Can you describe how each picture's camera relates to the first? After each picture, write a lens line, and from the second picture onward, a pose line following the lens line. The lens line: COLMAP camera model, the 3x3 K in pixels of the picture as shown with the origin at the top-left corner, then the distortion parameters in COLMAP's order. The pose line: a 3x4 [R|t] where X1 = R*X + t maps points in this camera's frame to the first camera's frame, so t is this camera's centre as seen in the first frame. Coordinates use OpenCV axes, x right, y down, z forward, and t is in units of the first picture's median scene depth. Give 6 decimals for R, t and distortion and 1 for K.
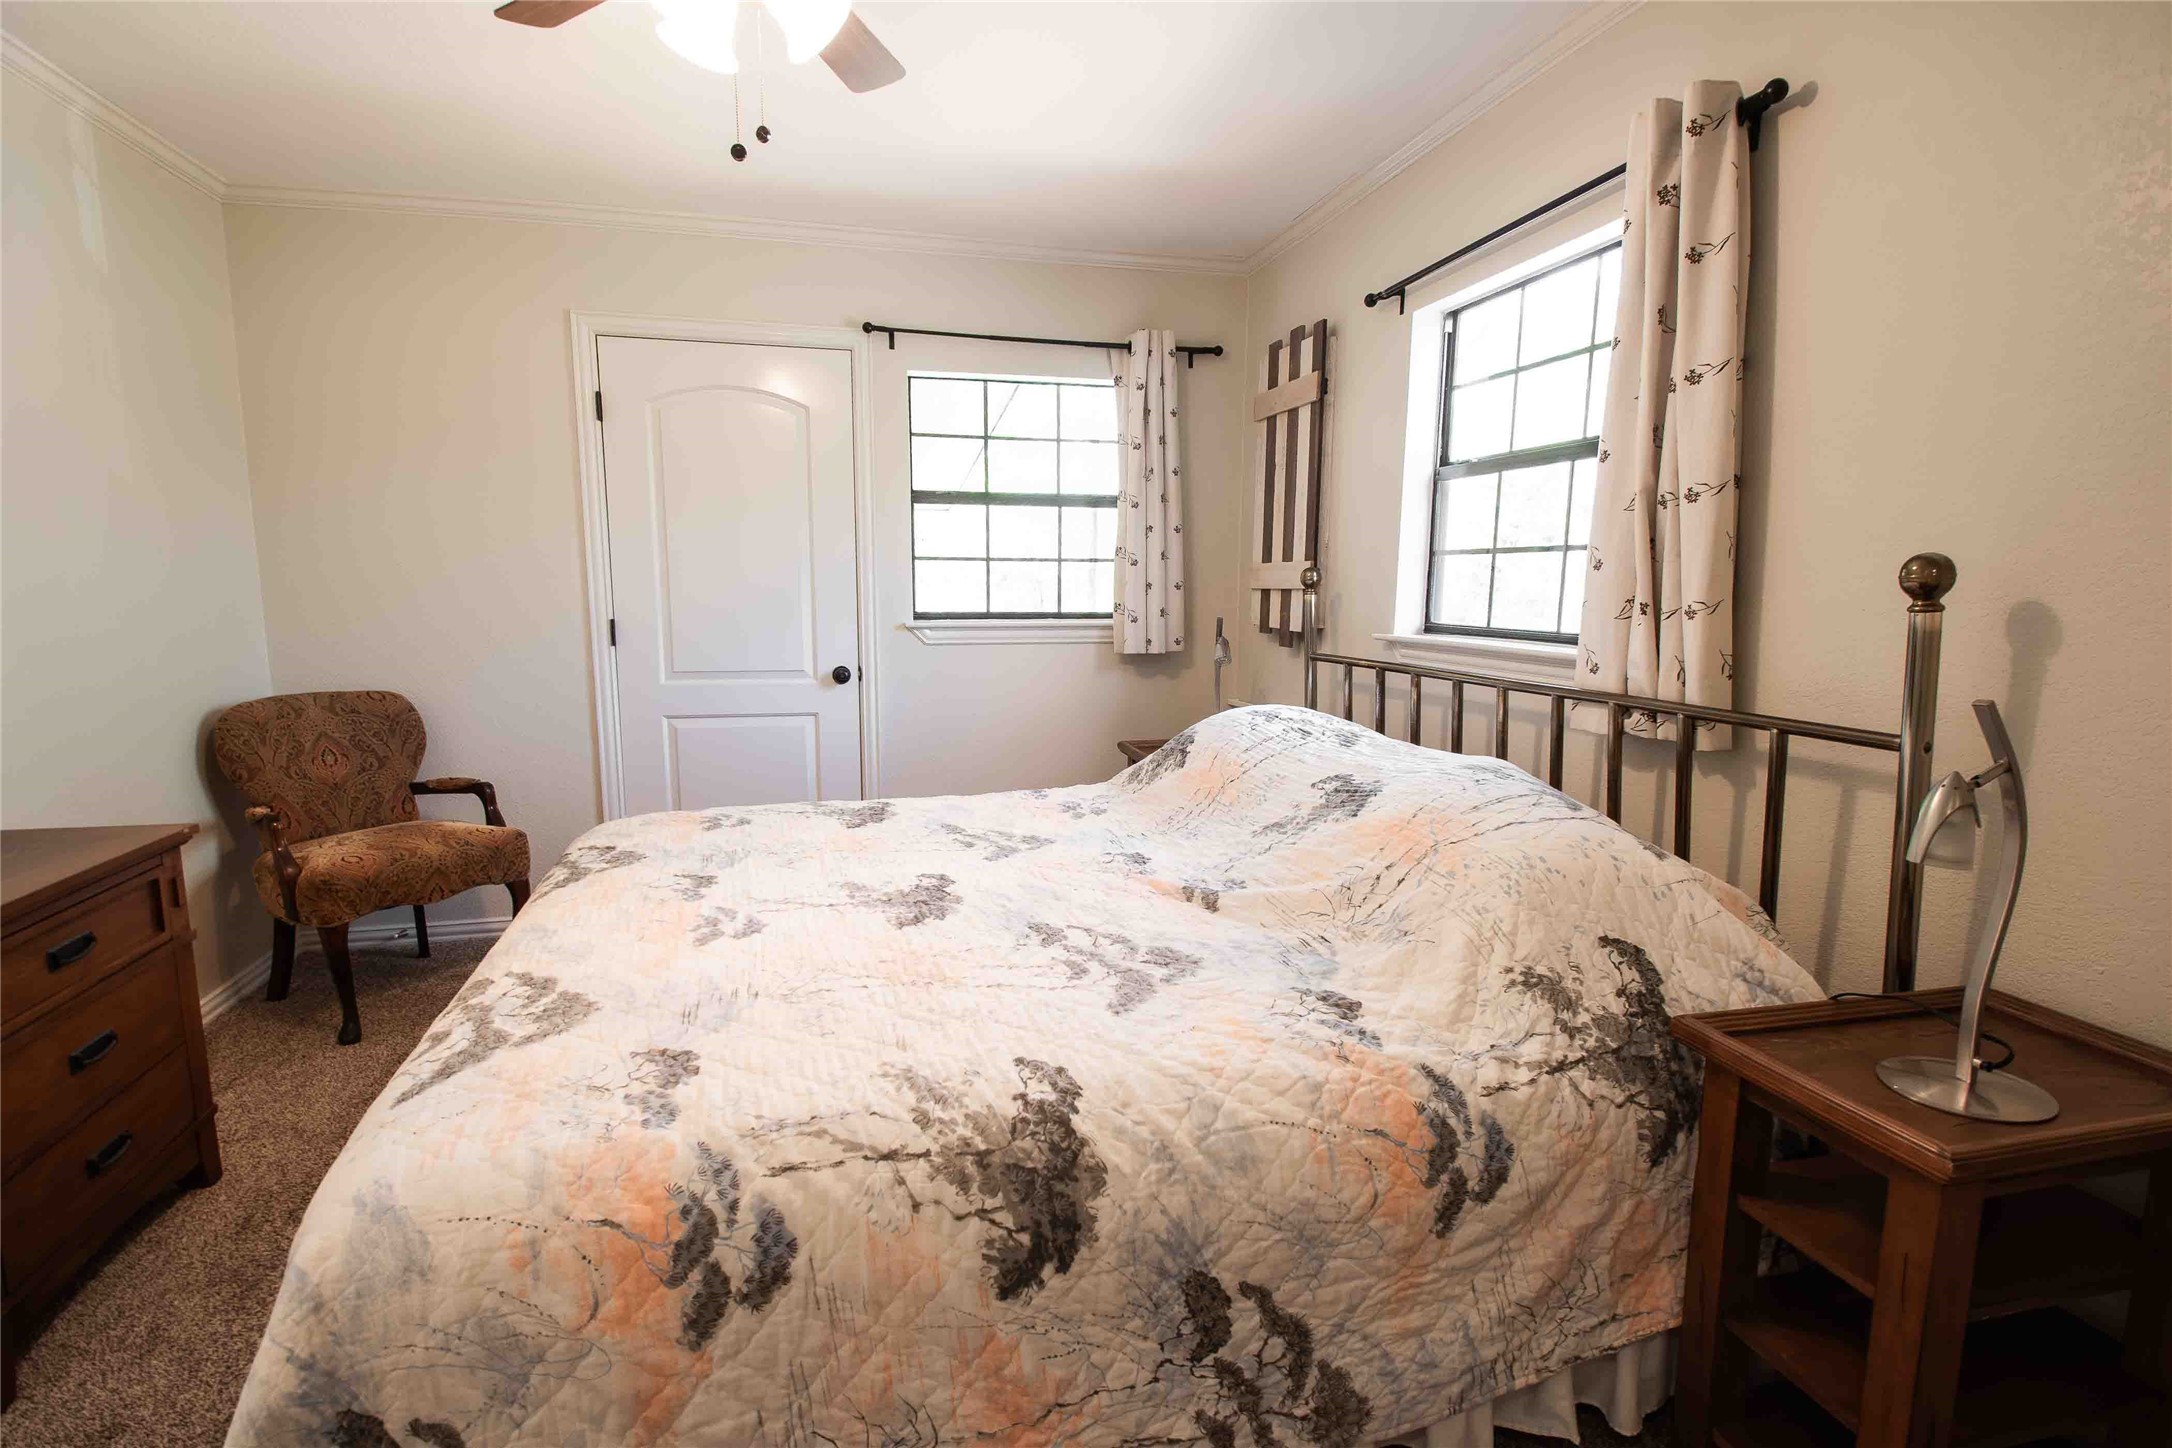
lens RADIAL K [[953.6, 0, 1077.6], [0, 953.6, 747.0], [0, 0, 1]] dist [0.010324, -0.012421]
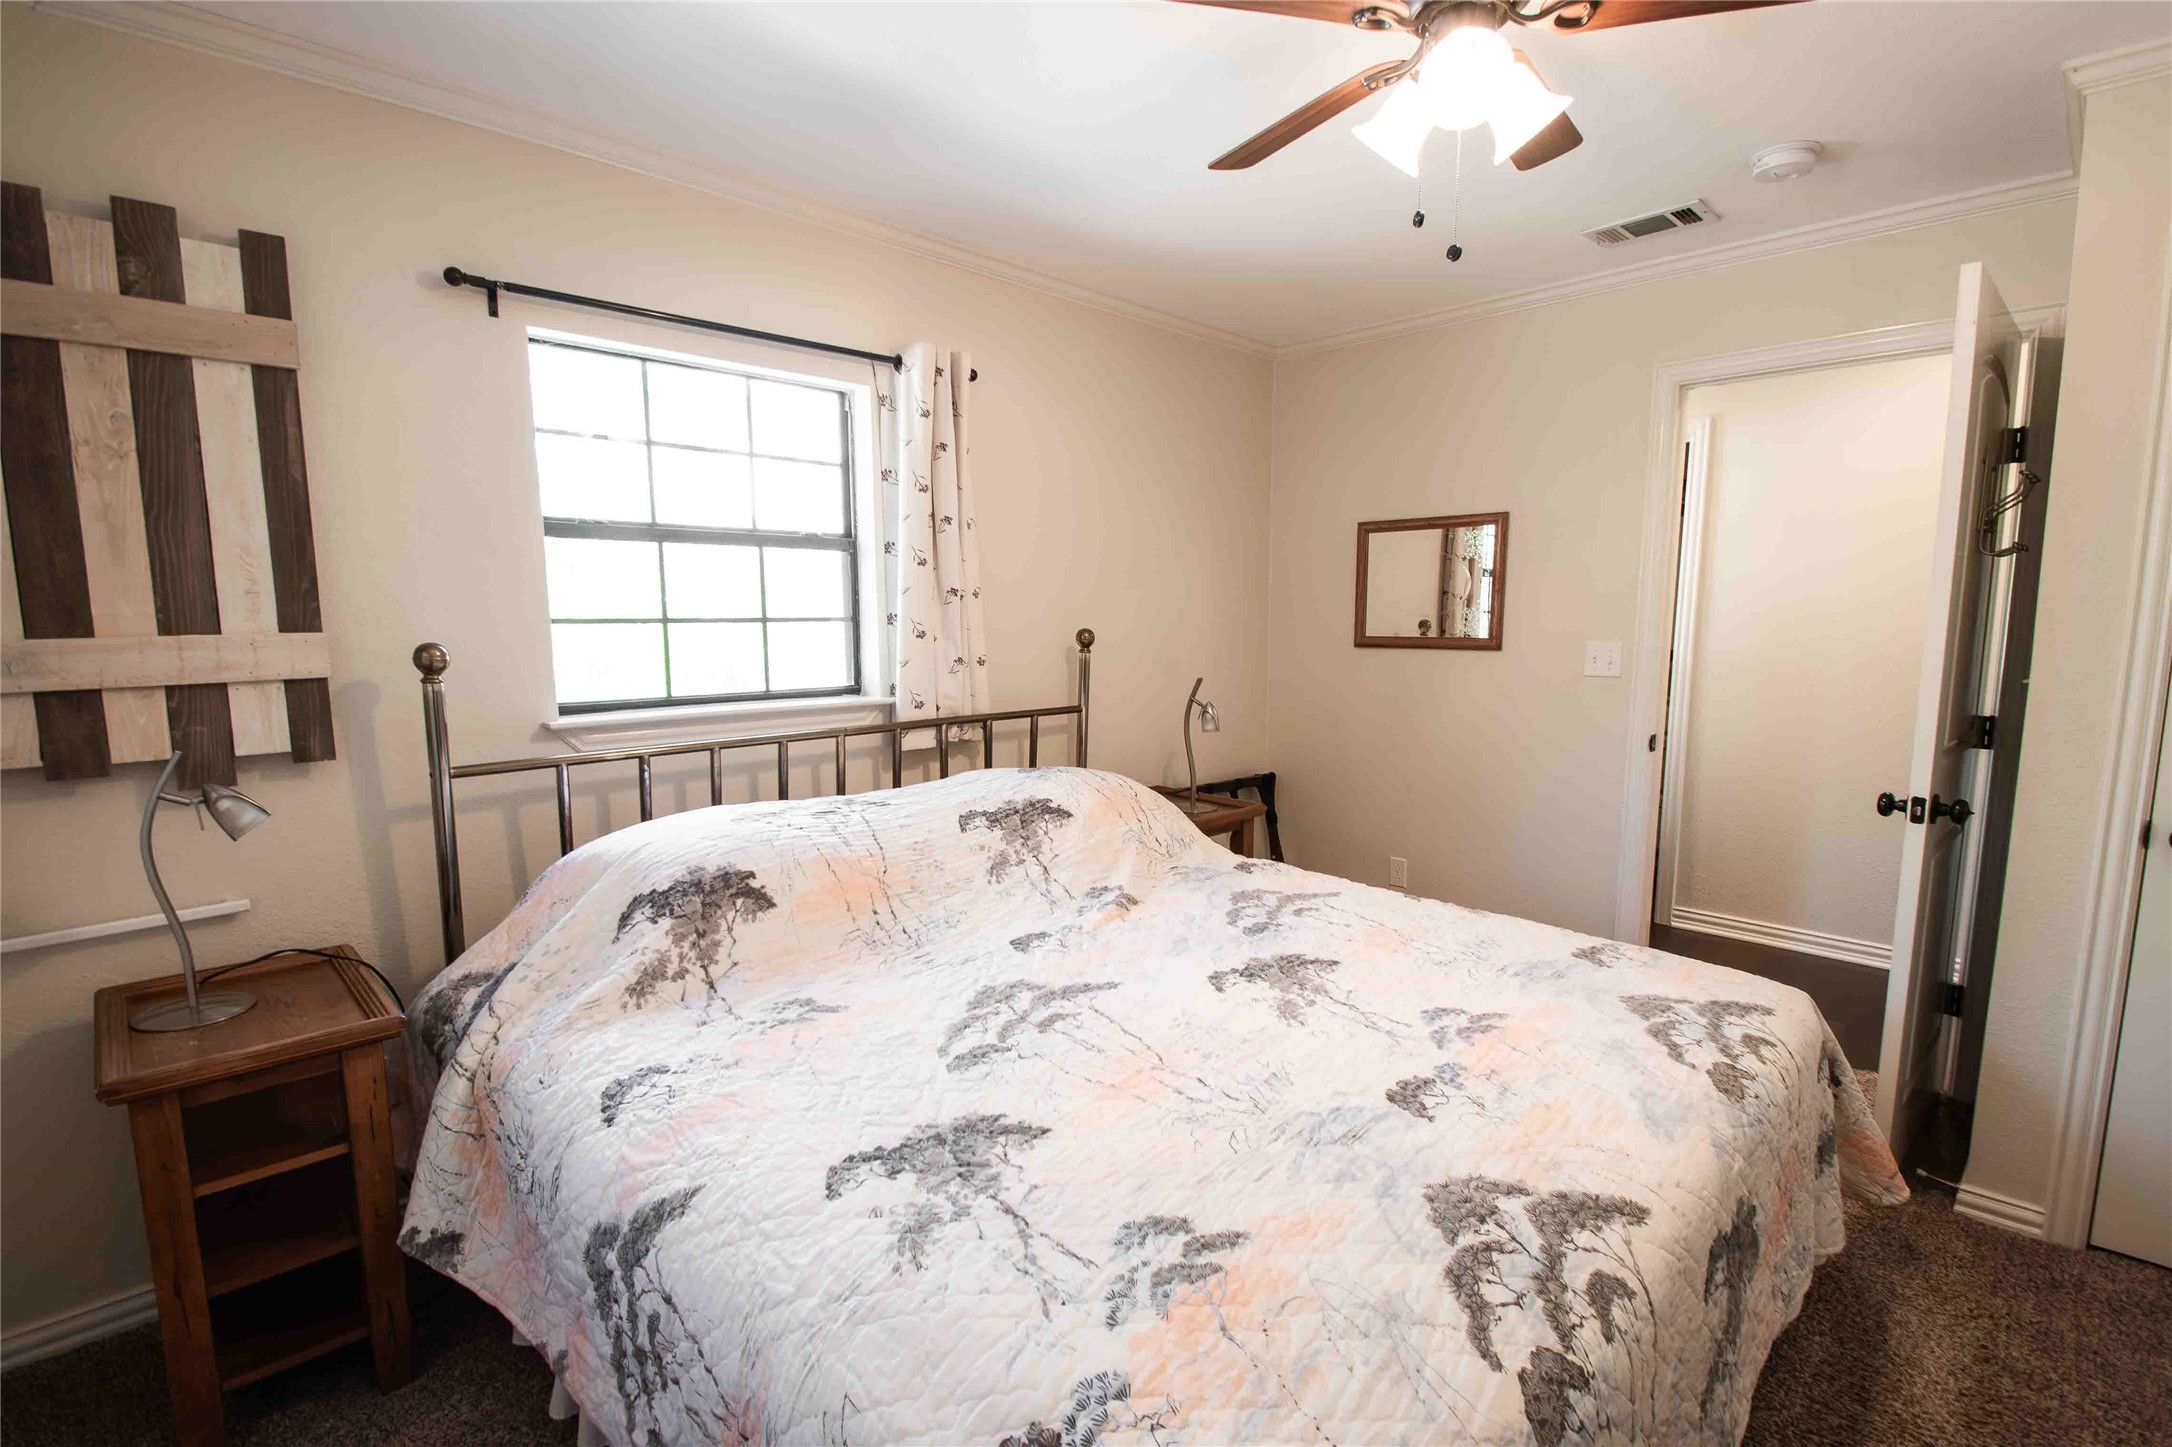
lens RADIAL K [[953.6, 0, 1077.6], [0, 953.6, 746.5], [0, 0, 1]] dist [0.010324, -0.012421]
pose [[-0.477431, -0.120094, 0.870424, -0.921951], [0.163272, 0.961238, 0.222179, -0.304860], [-0.863367, 0.248191, -0.439317, 1.362818]]
